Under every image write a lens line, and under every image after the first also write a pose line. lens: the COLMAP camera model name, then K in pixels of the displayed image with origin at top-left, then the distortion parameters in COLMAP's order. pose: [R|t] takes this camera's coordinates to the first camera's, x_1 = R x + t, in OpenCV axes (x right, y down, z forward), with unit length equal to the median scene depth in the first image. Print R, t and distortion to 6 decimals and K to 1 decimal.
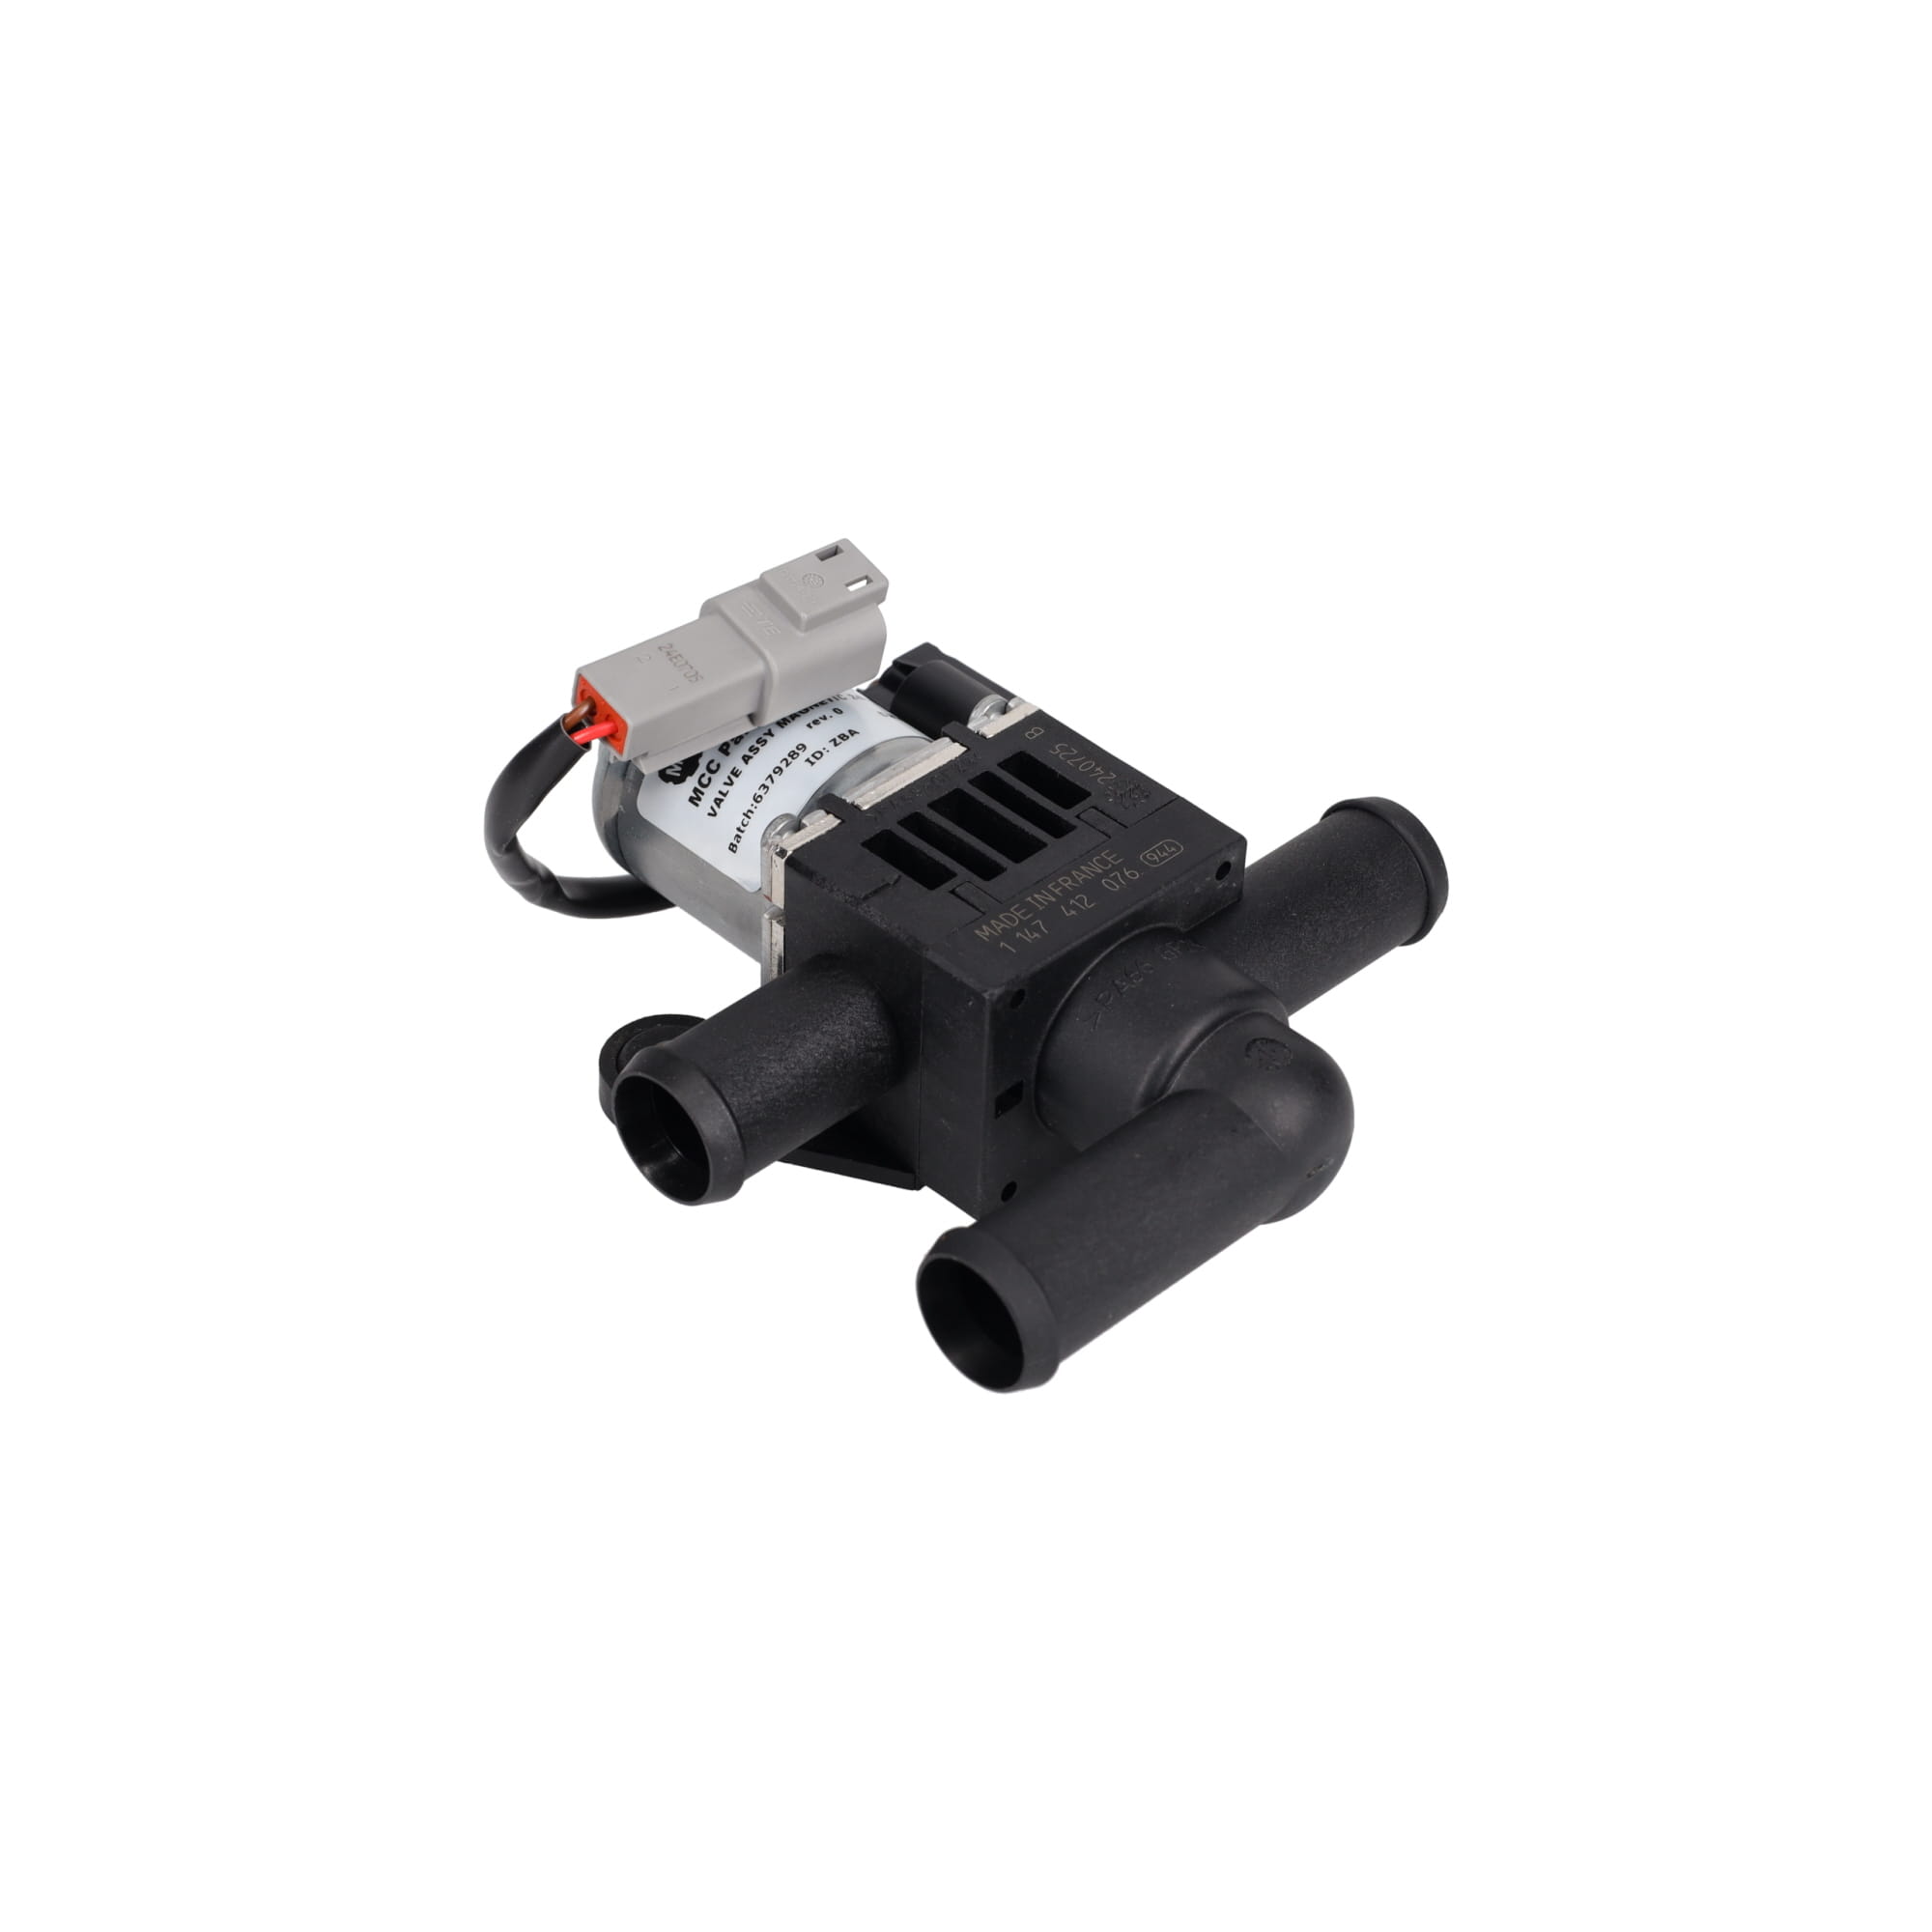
lens RADIAL K [[4453.8, 0, 963.6], [0, 4453.8, 964.1], [0, 0, 1]] dist [0.045383, 0.000000]
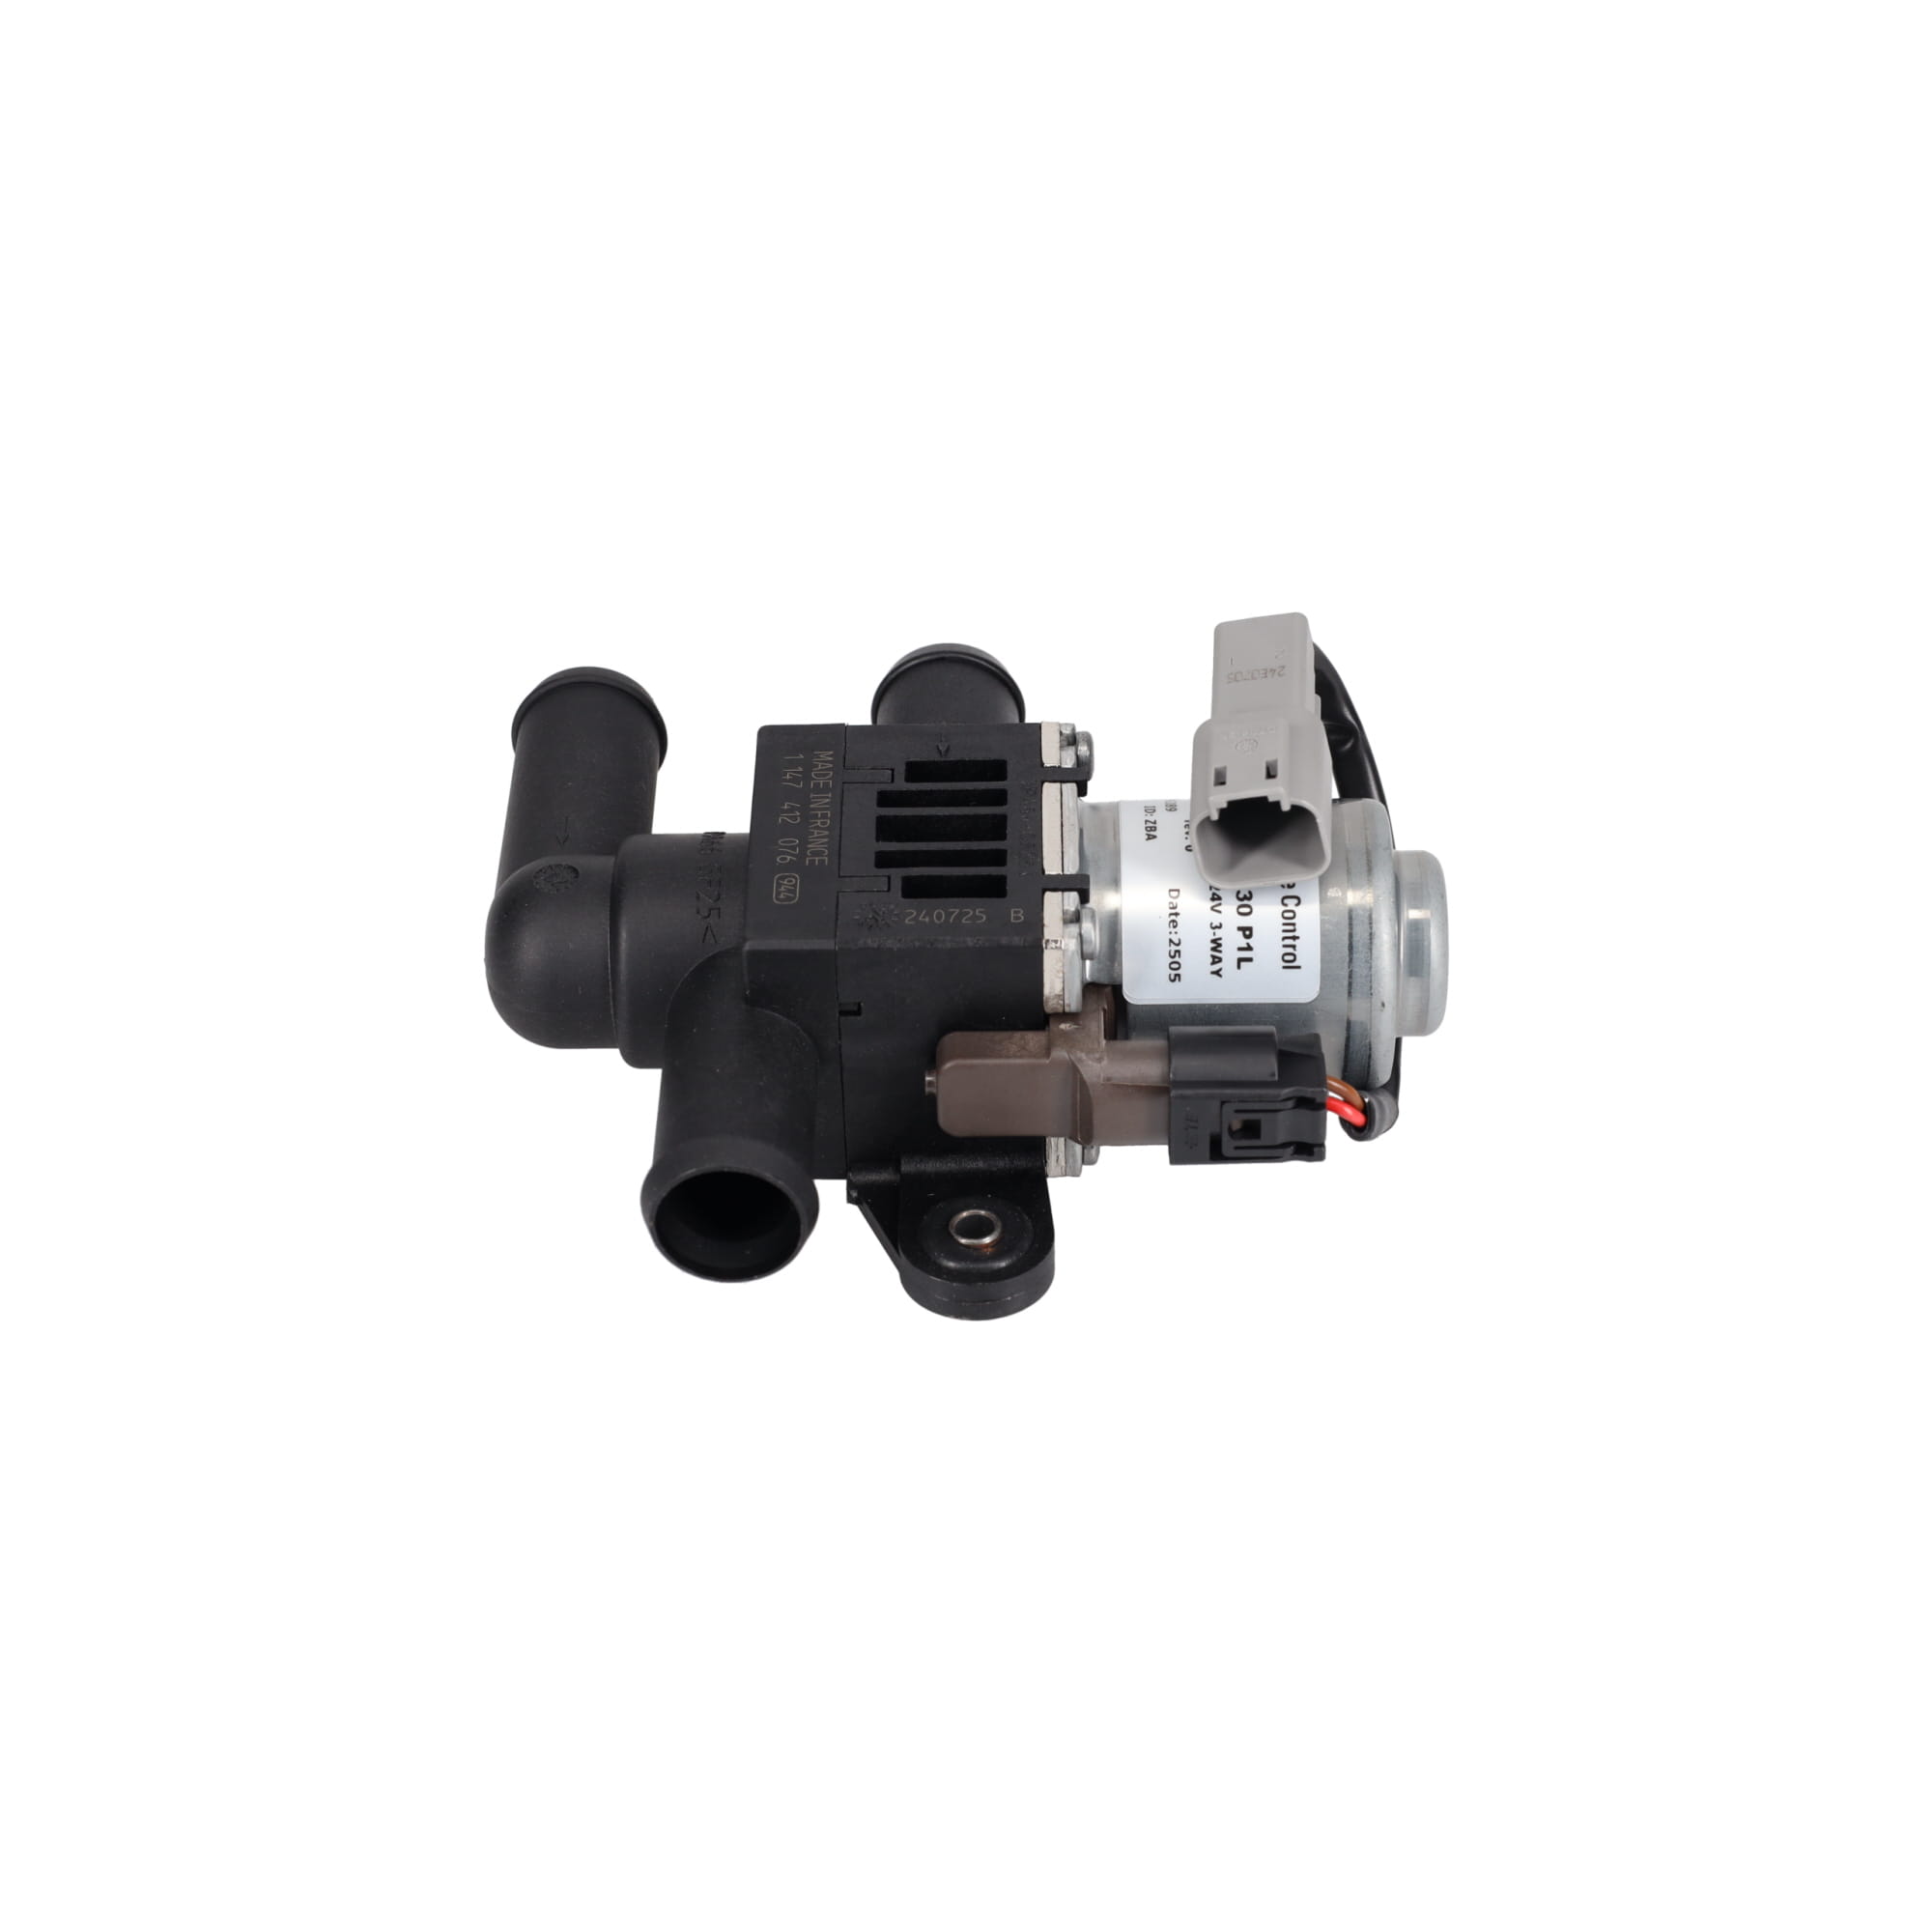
lens RADIAL K [[4453.8, 0, 963.0], [0, 4453.8, 970.7], [0, 0, 1]] dist [0.045383, 0.000000]
pose [[-0.710350, 0.423443, -0.562226, 0.573780], [-0.454509, 0.333952, 0.825771, -0.843177], [0.537424, 0.842124, -0.044764, 1.078556]]
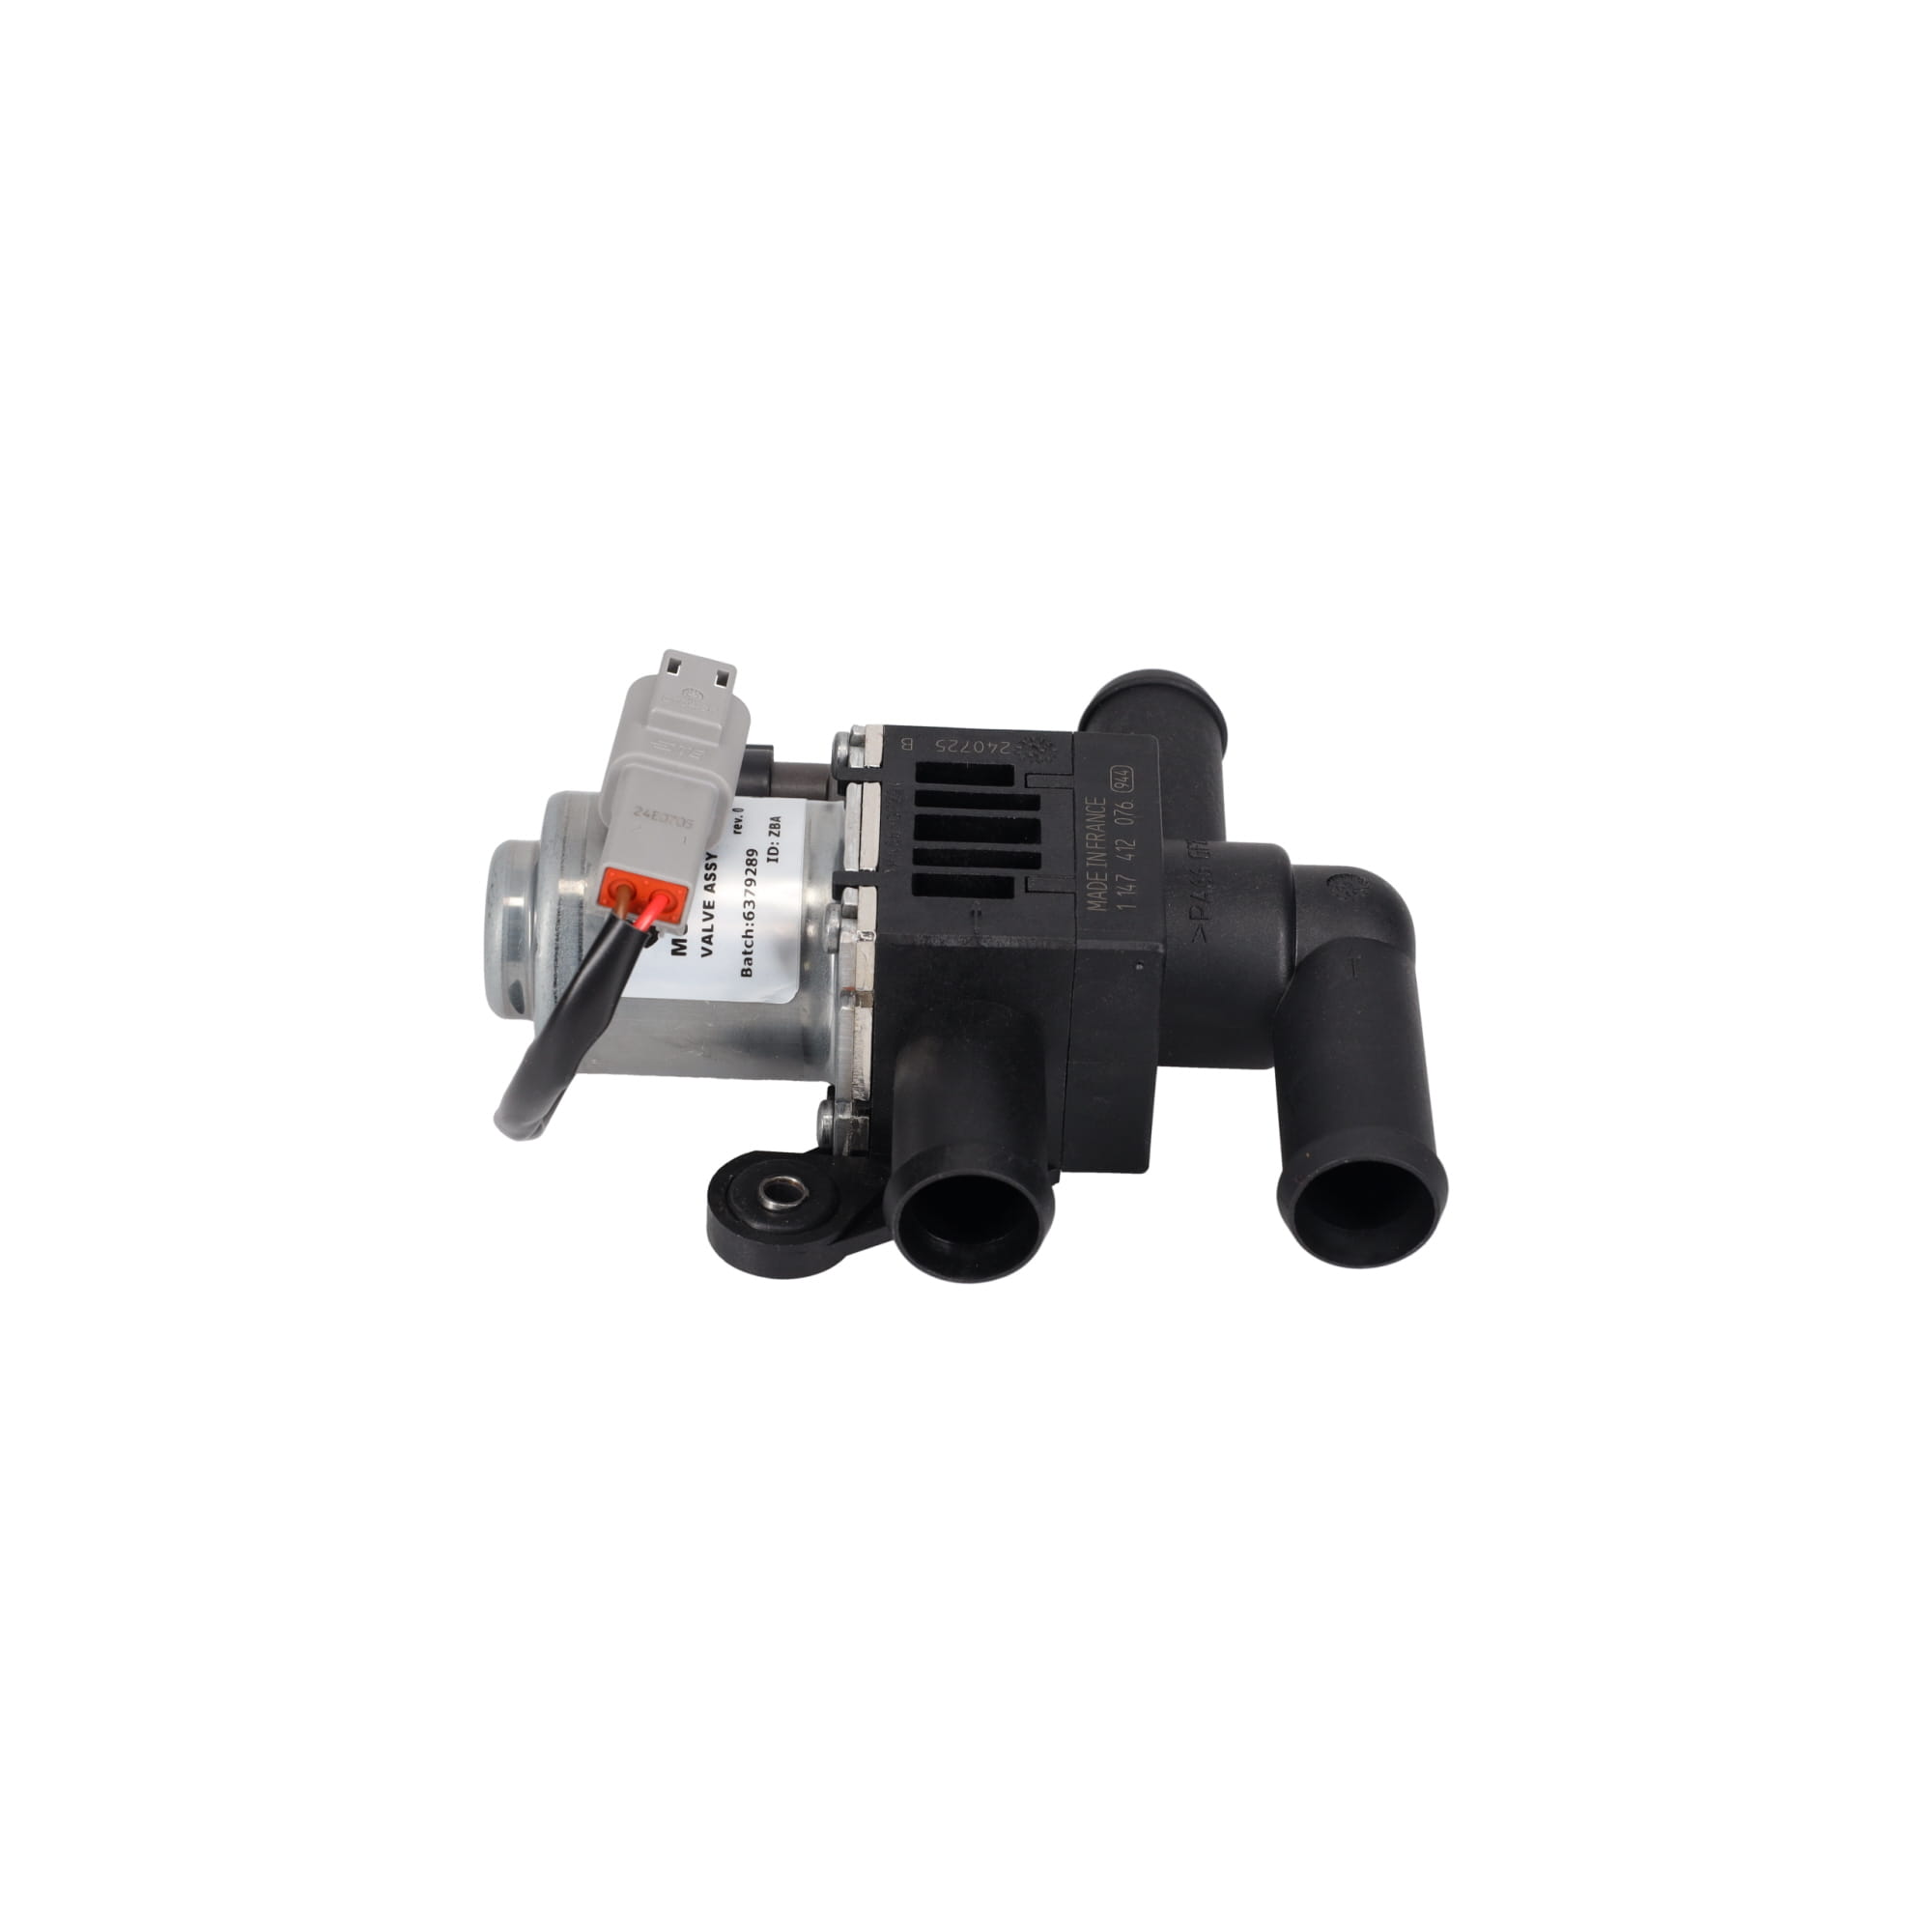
lens RADIAL K [[4453.8, 0, 963.0], [0, 4453.8, 965.0], [0, 0, 1]] dist [0.045383, 0.000000]
pose [[0.711002, -0.440536, 0.548091, -0.574652], [0.438262, 0.887151, 0.144532, -0.153706], [-0.549911, 0.137445, 0.823836, 0.163524]]
